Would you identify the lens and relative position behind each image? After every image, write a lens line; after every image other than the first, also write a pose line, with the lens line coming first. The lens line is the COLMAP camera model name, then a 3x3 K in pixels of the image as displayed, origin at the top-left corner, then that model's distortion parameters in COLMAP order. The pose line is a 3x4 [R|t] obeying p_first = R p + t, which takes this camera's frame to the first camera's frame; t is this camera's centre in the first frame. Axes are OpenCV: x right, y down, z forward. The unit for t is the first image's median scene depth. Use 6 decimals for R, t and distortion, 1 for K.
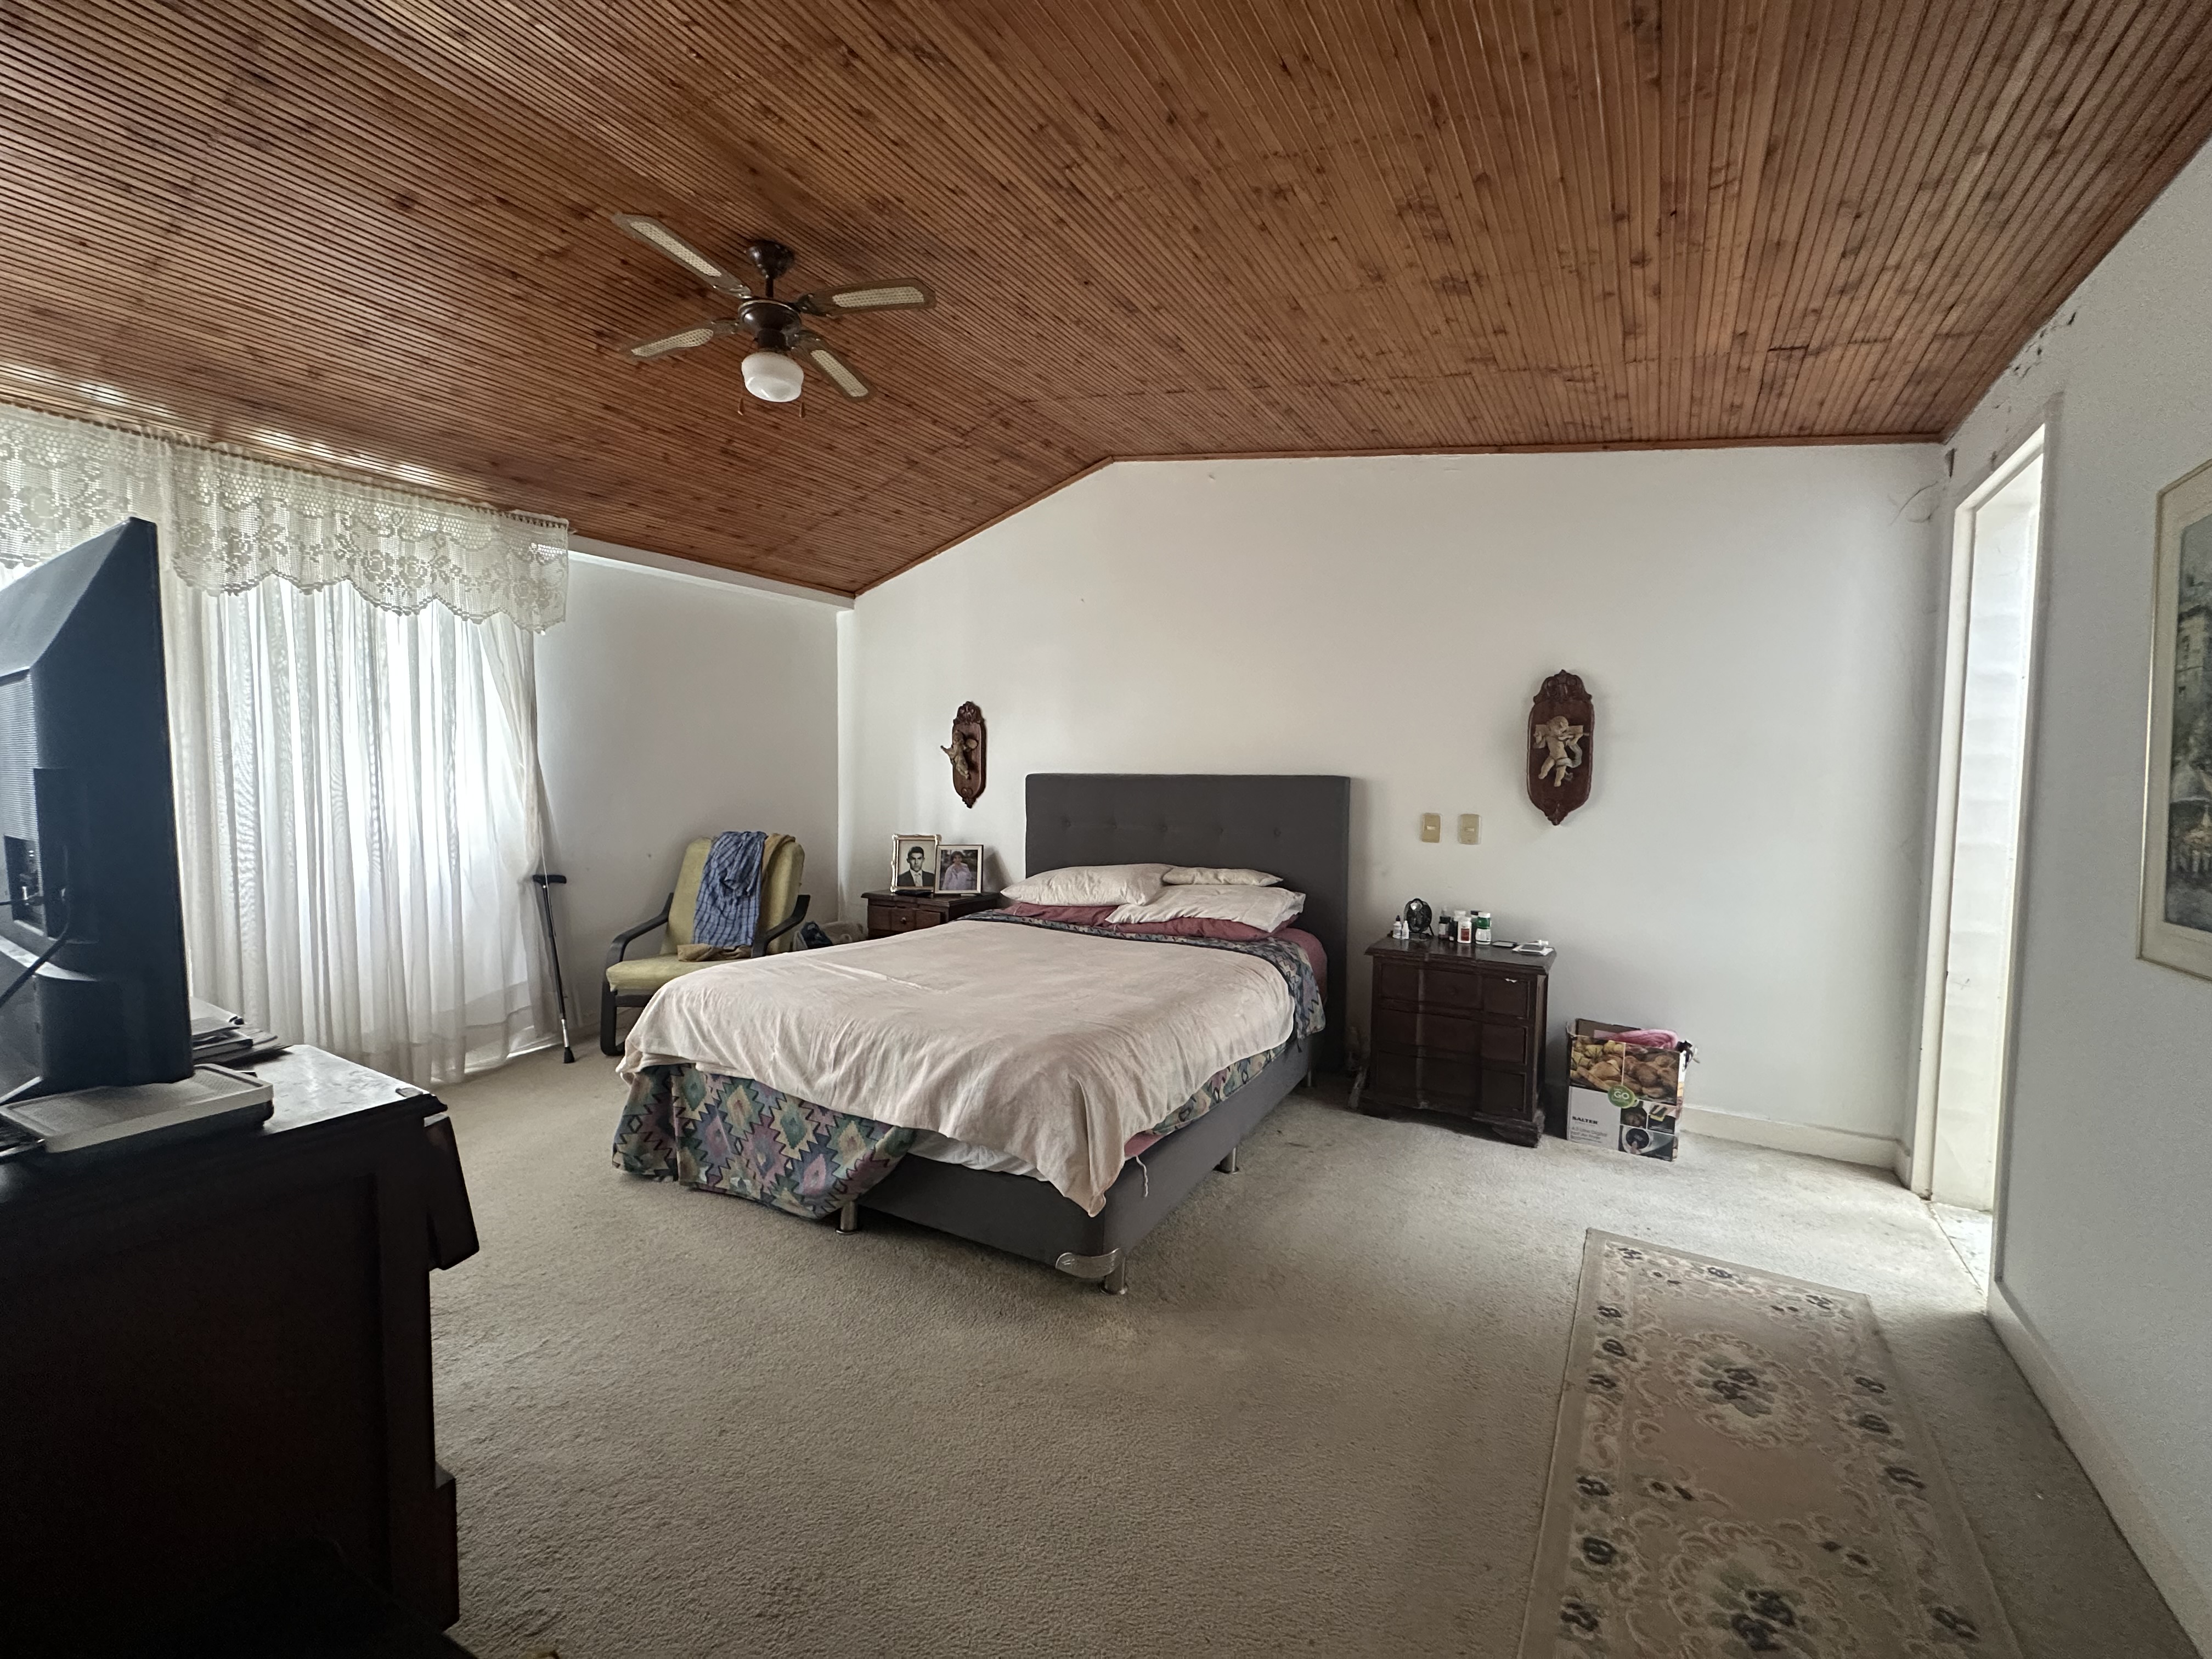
lens RADIAL K [[885.5, 0, 1100.7], [0, 885.5, 828.3], [0, 0, 1]] dist [-0.003602, 0.000964]
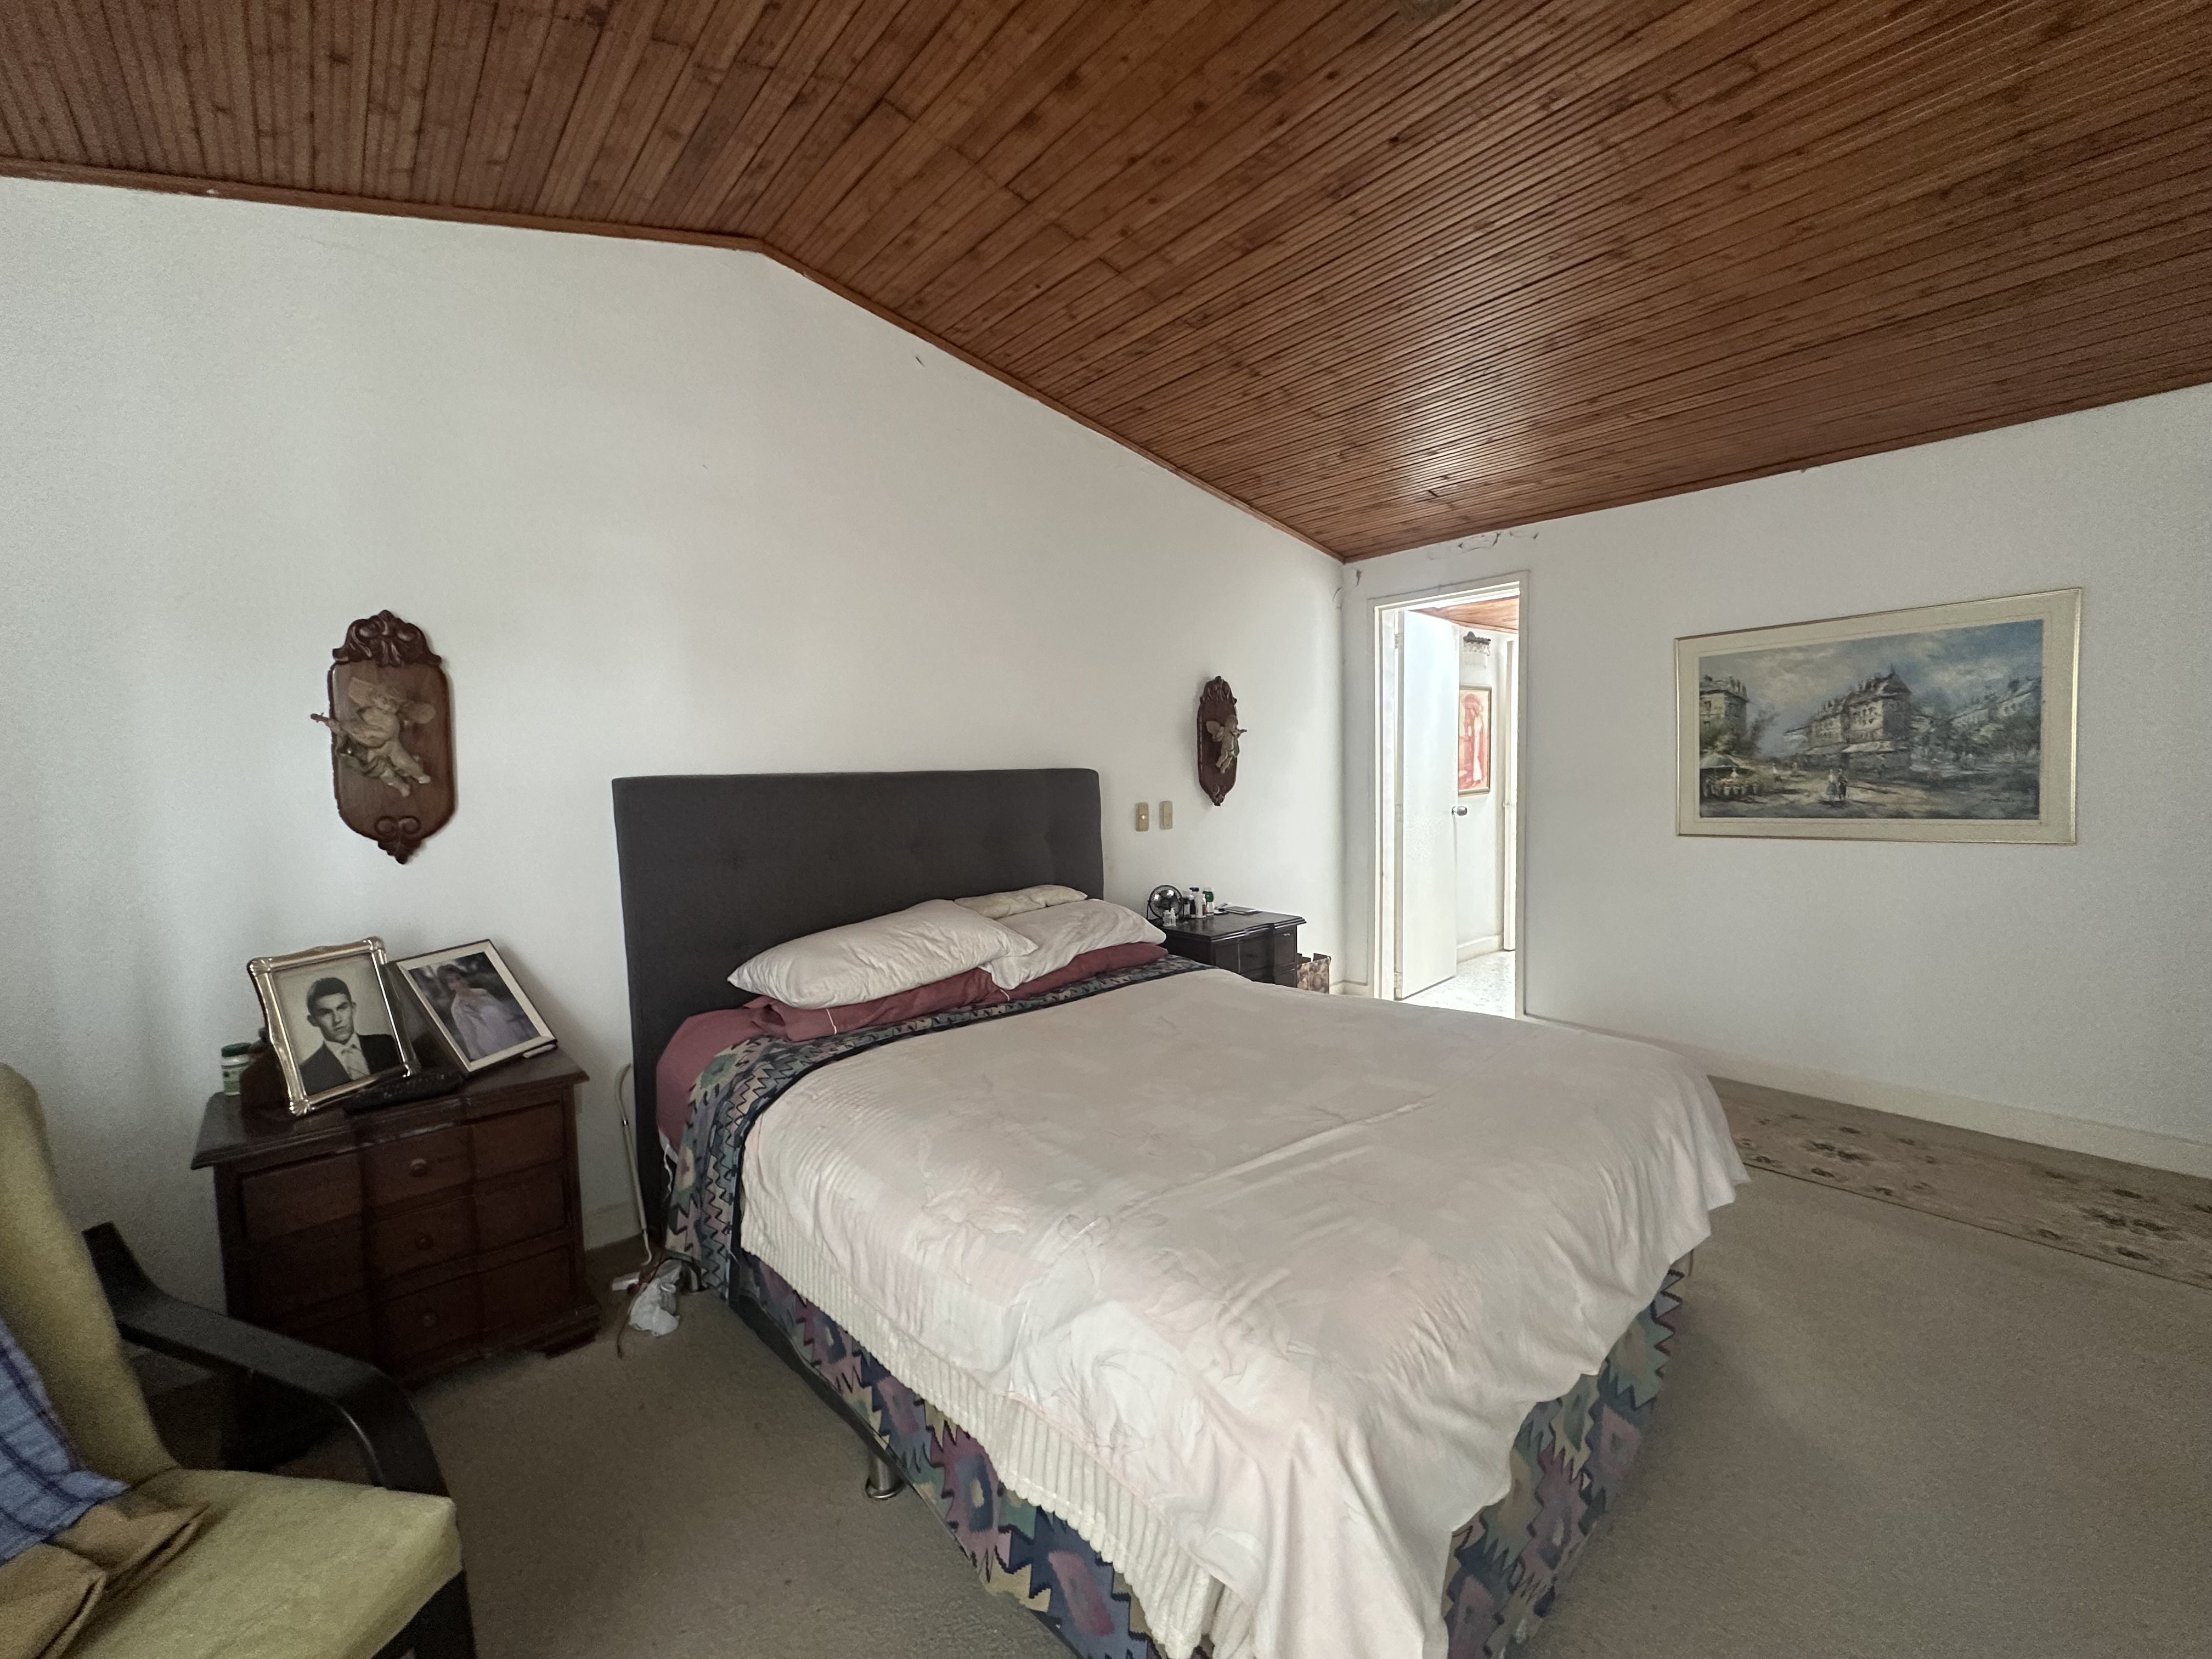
lens RADIAL K [[885.5, 0, 1107.6], [0, 885.5, 823.7], [0, 0, 1]] dist [-0.003602, 0.000964]
pose [[0.266330, -0.076099, 0.960873, -0.629059], [0.074177, 0.995540, 0.058284, -0.055796], [-0.961024, 0.055752, 0.270787, 0.758092]]
